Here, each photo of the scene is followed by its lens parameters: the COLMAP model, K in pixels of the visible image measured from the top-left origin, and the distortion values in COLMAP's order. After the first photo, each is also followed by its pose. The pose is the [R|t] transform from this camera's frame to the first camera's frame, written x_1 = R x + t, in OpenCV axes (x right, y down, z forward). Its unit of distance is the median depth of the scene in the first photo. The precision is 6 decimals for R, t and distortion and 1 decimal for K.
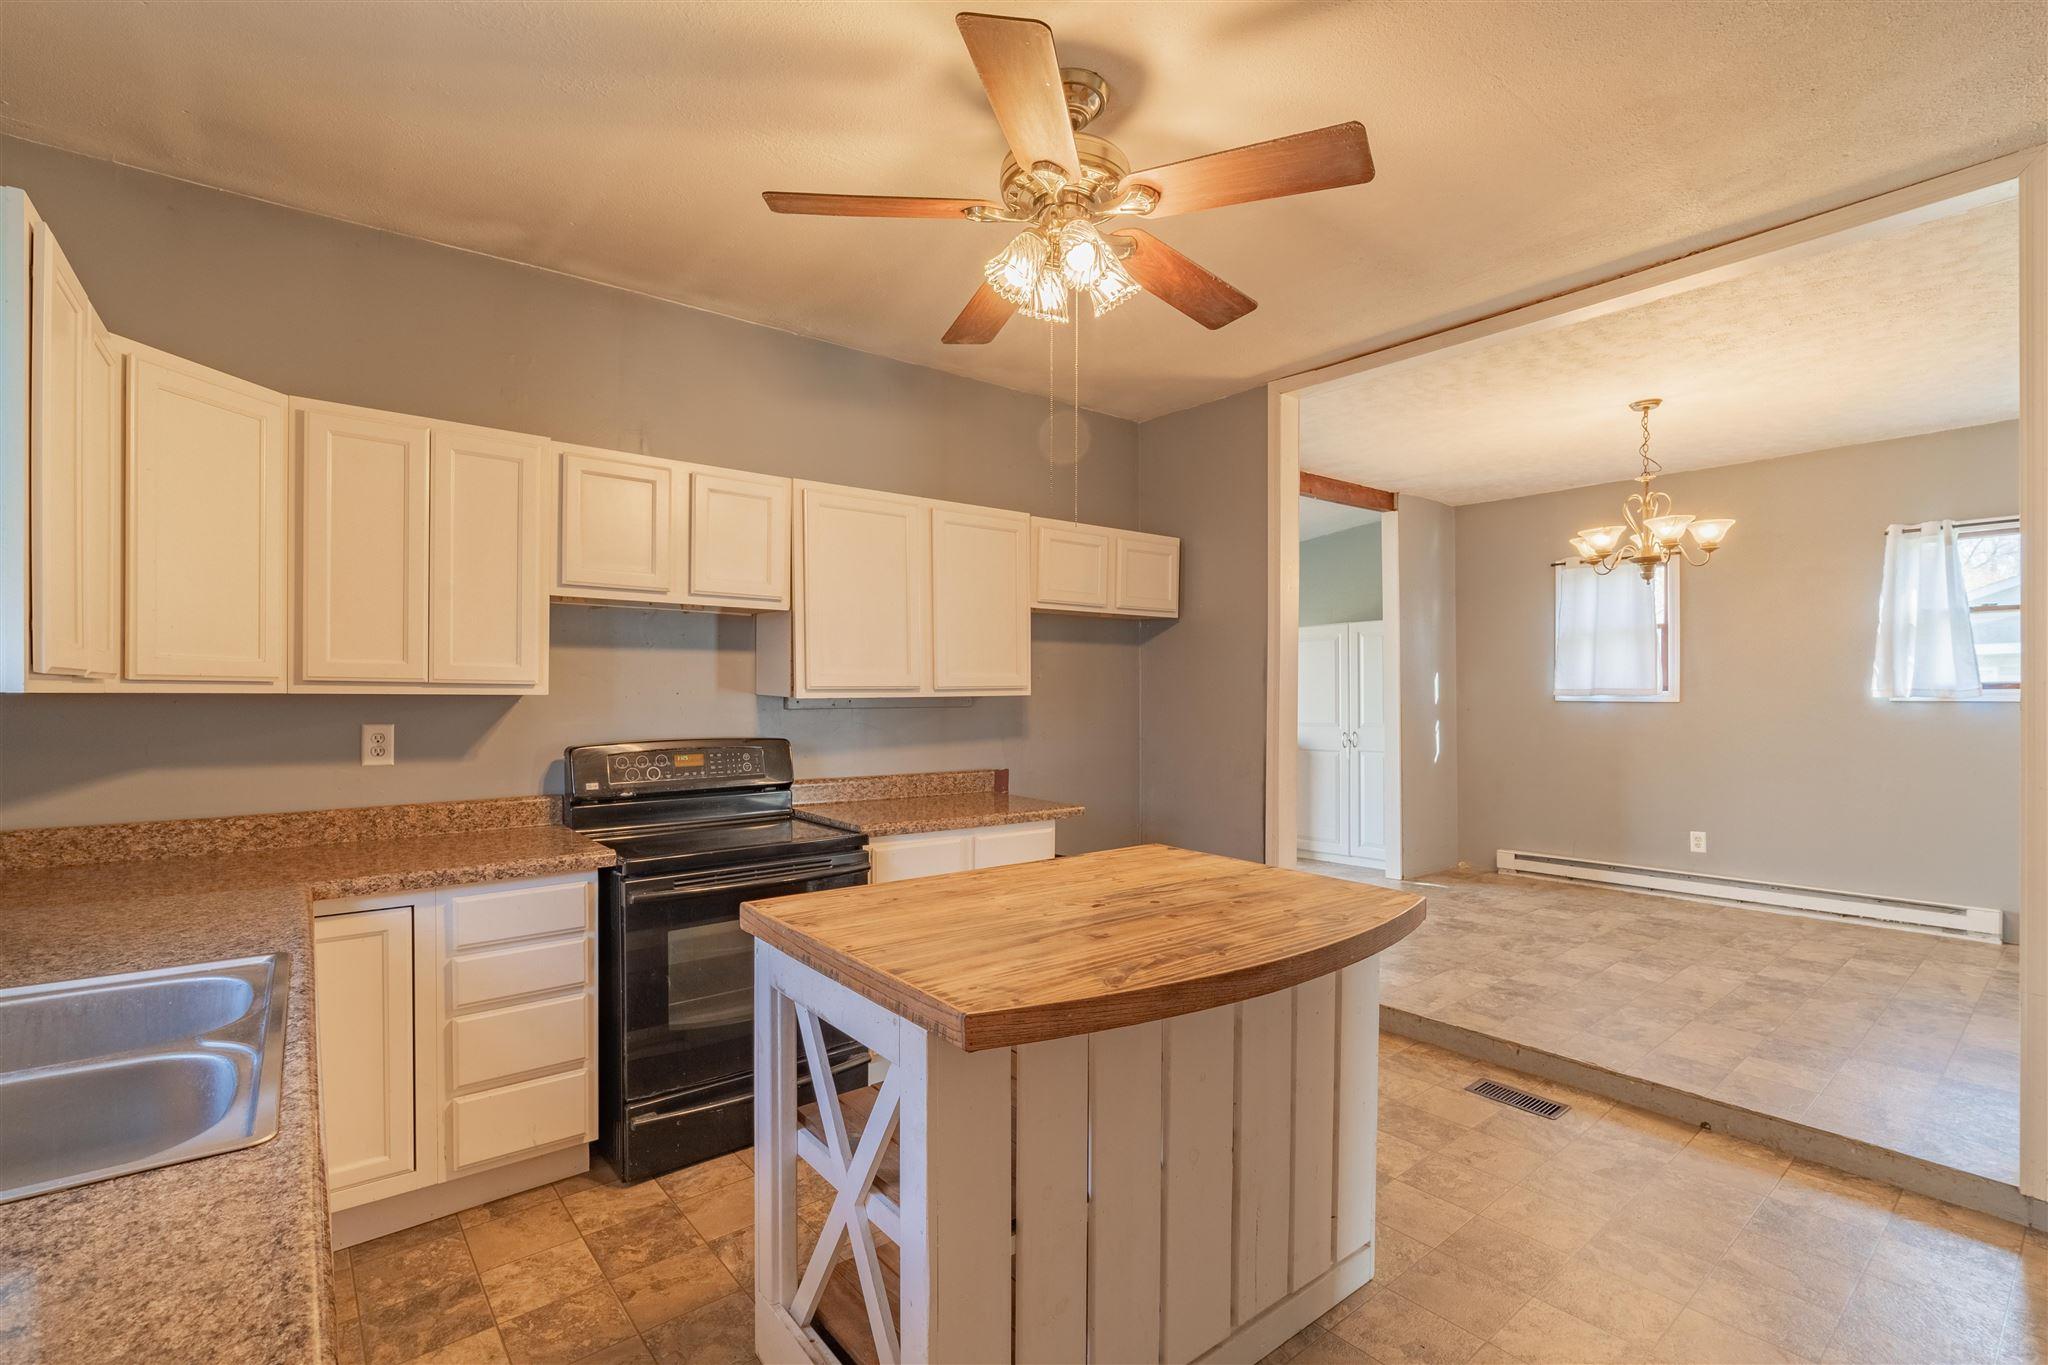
lens RADIAL K [[924.3, 0, 1026.6], [0, 924.3, 698.5], [0, 0, 1]] dist [-0.002909, -0.000285]
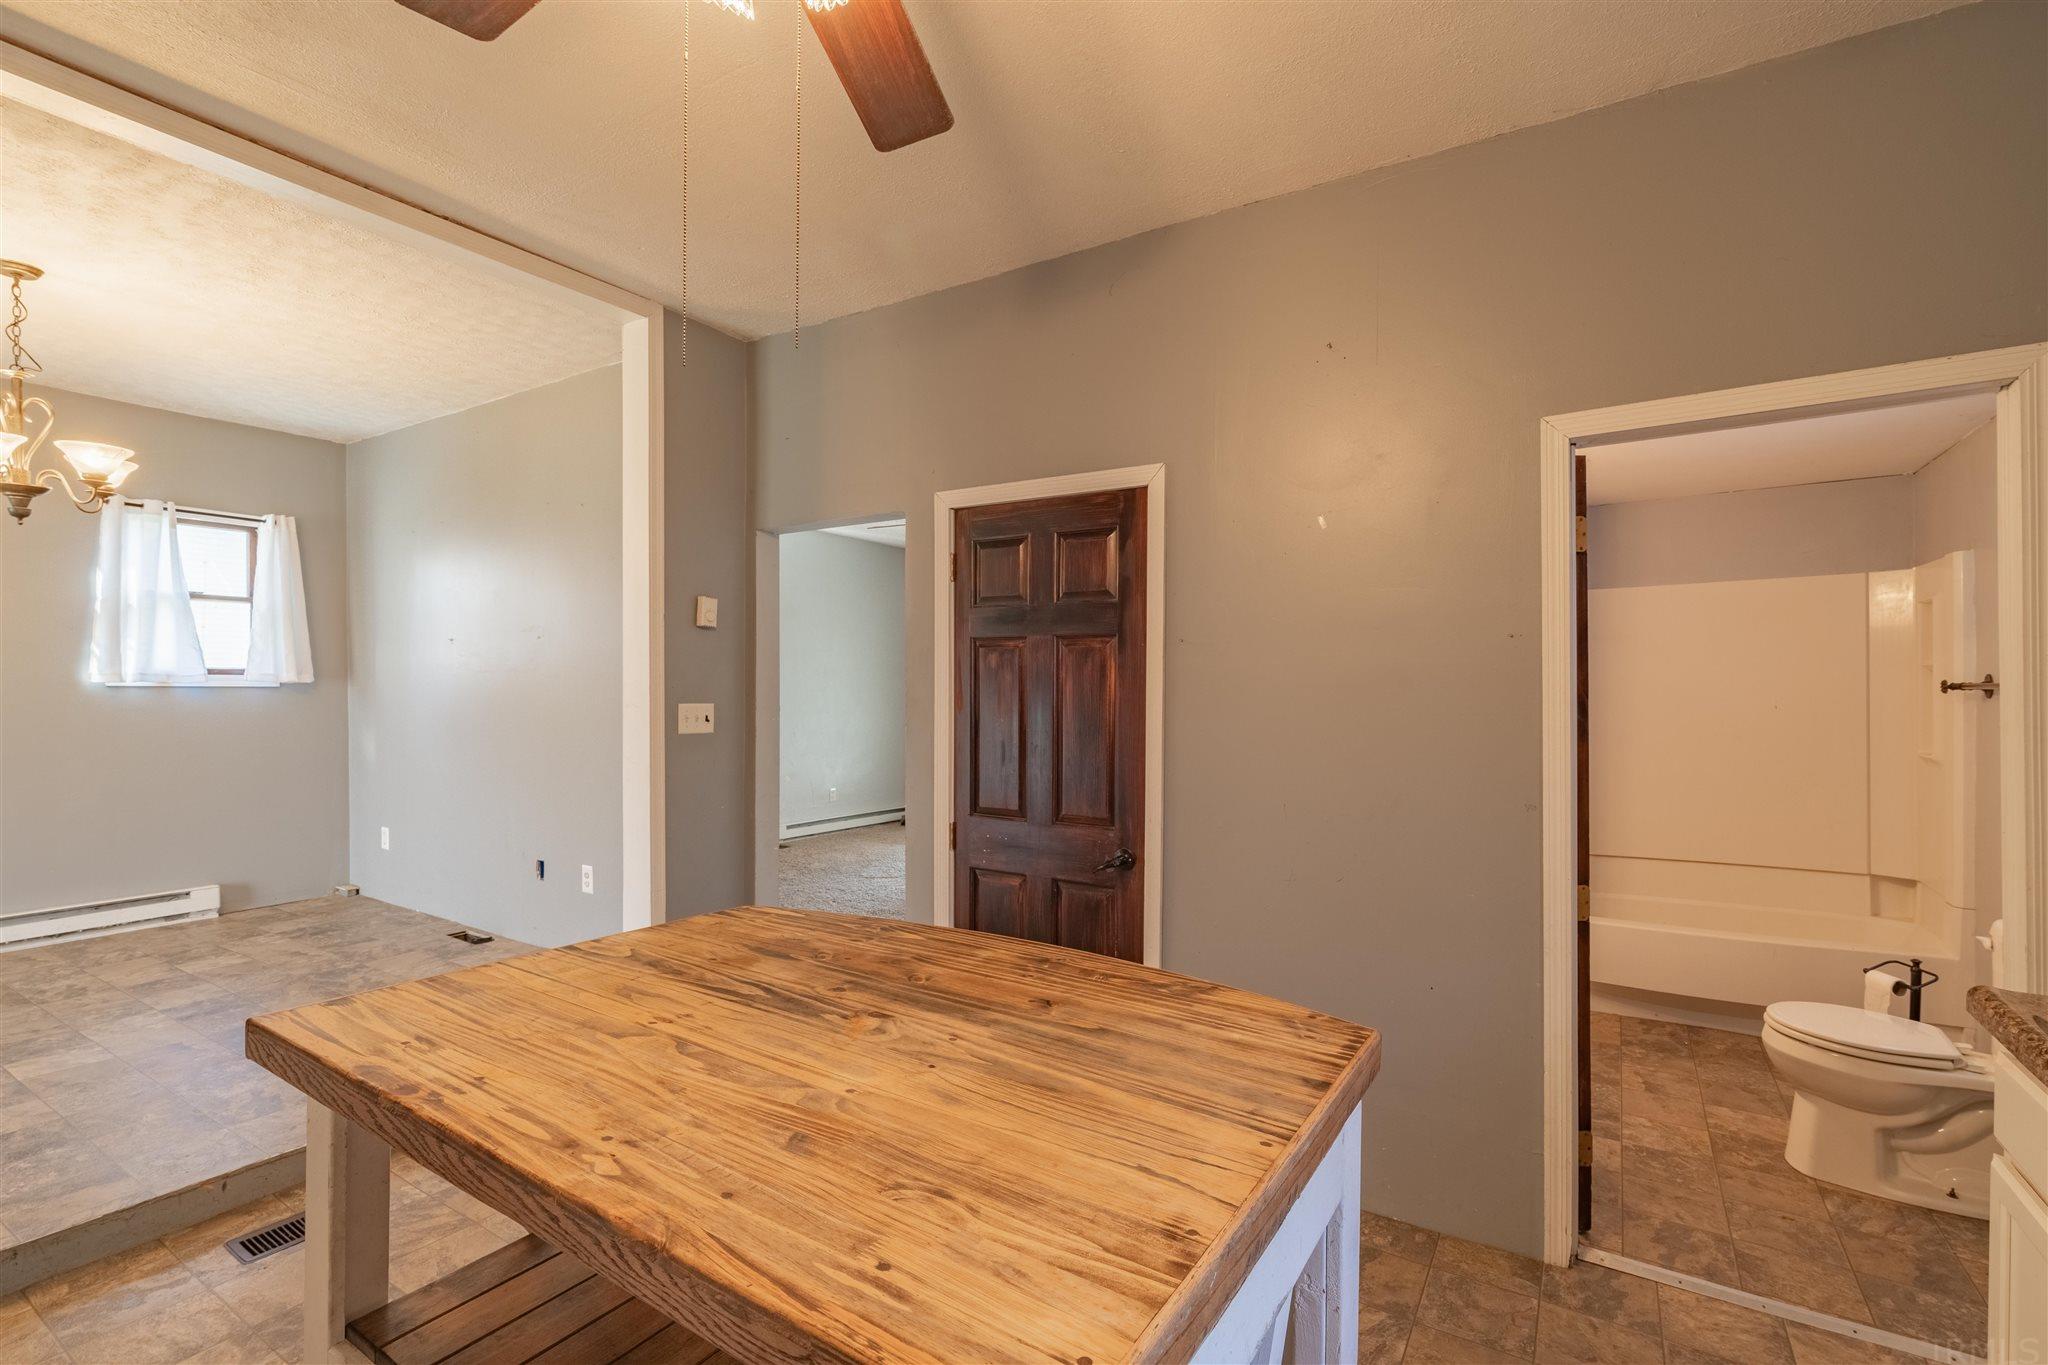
lens RADIAL K [[924.3, 0, 1026.6], [0, 924.3, 698.5], [0, 0, 1]] dist [-0.002909, -0.000285]
pose [[-0.322593, -0.016662, 0.946391, -0.479617], [-0.003951, 0.999860, 0.016257, -0.007650], [-0.946529, 0.001506, -0.322614, 0.941526]]
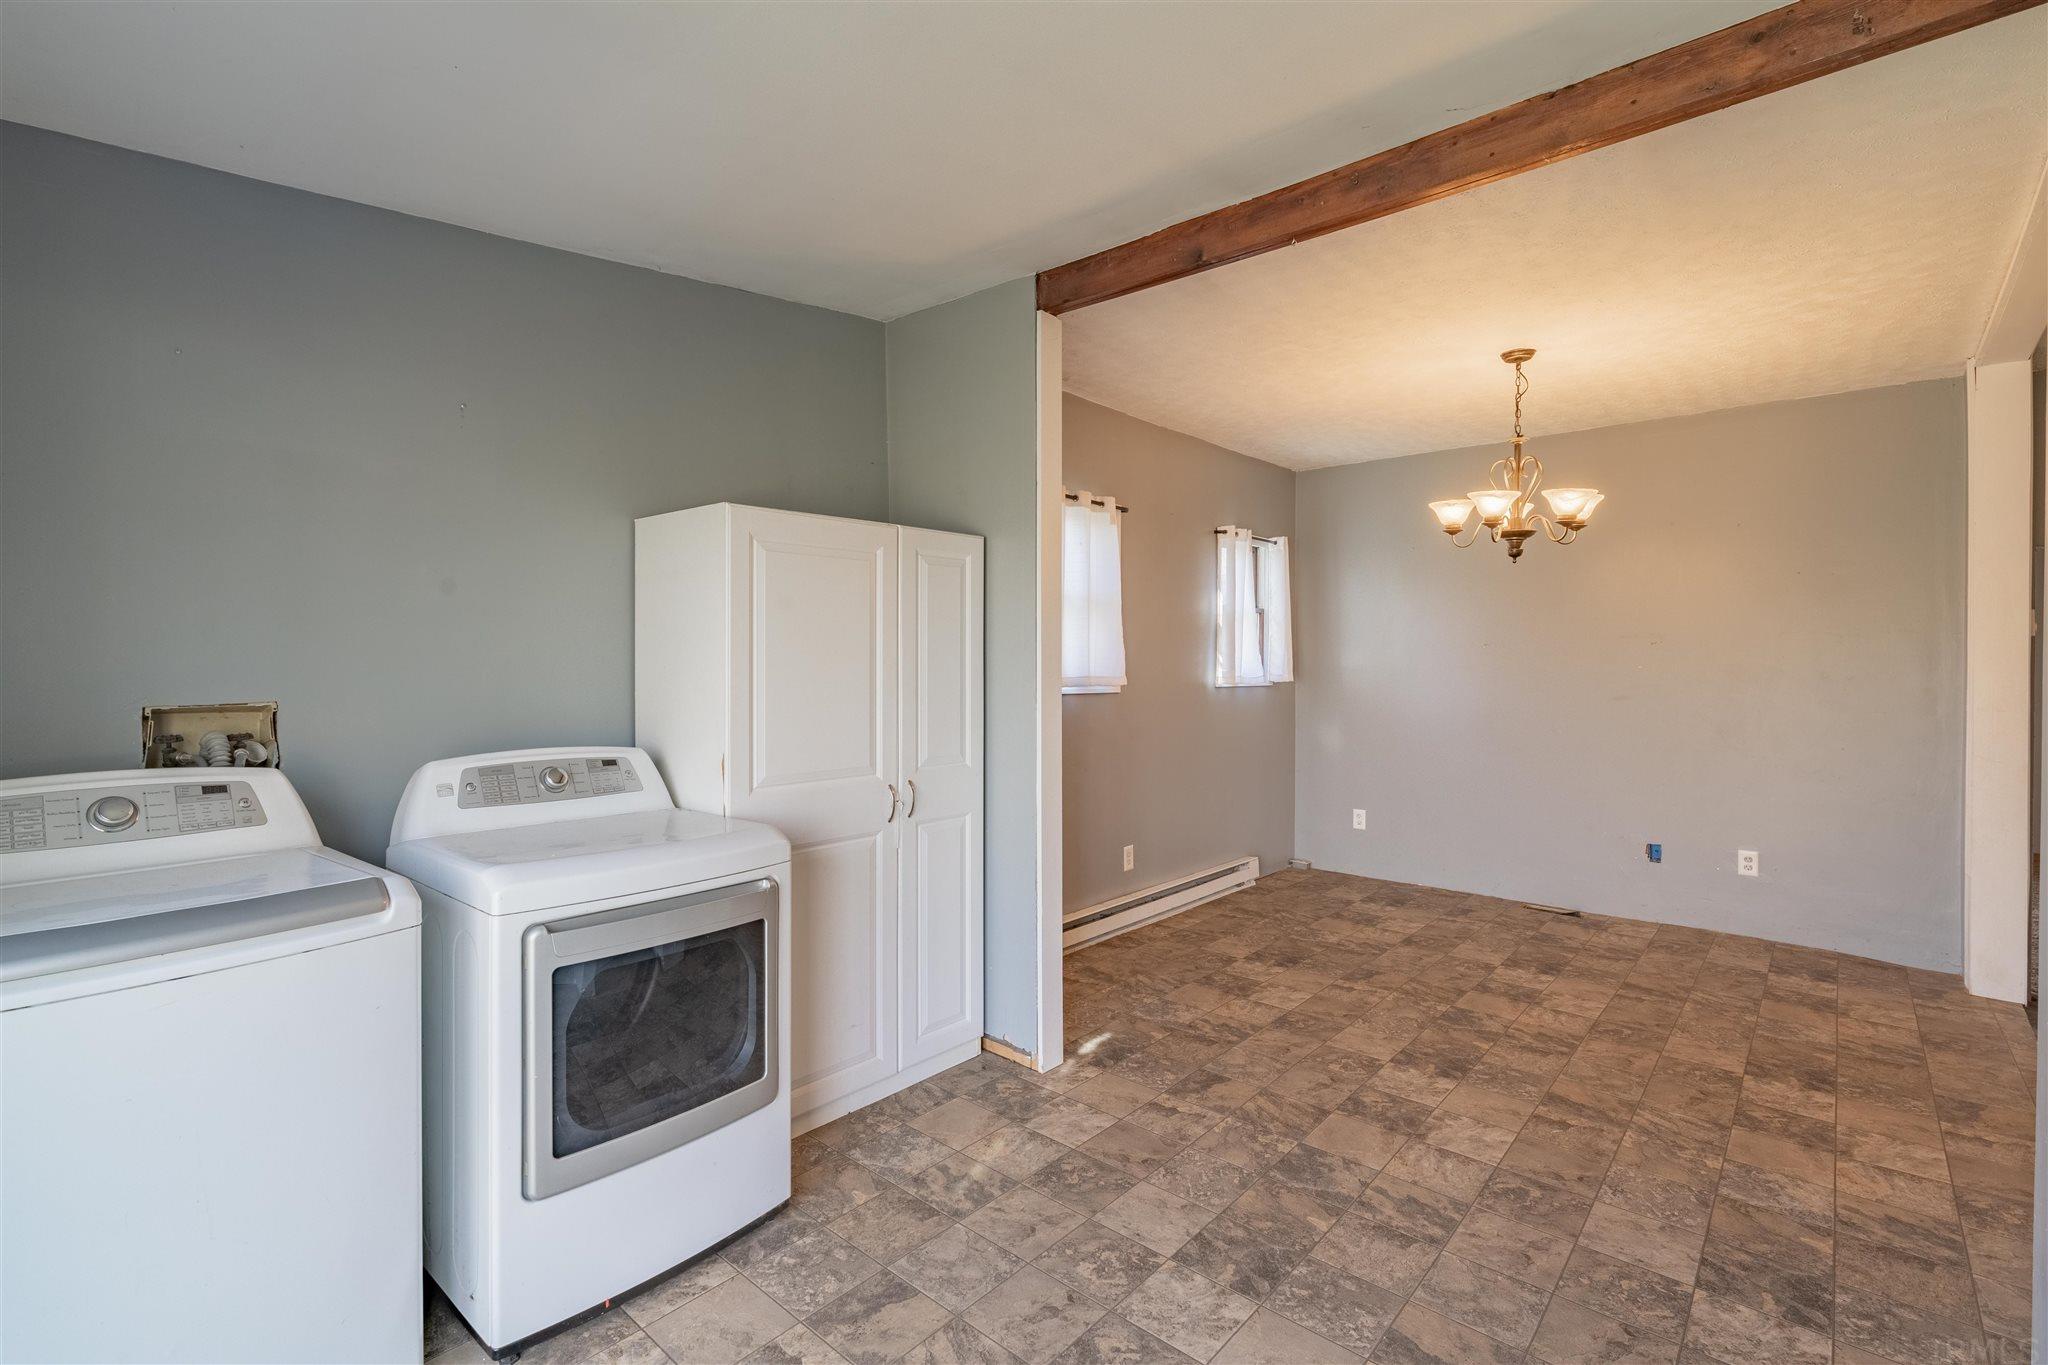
lens RADIAL K [[936.5, 0, 1015.0], [0, 936.5, 670.9], [0, 0, 1]] dist [-0.001119, -0.000364]
pose [[-0.143406, -0.007035, 0.989639, -0.257464], [0.003654, 0.999964, 0.007638, -0.057104], [-0.989657, 0.004712, -0.143375, 3.036068]]
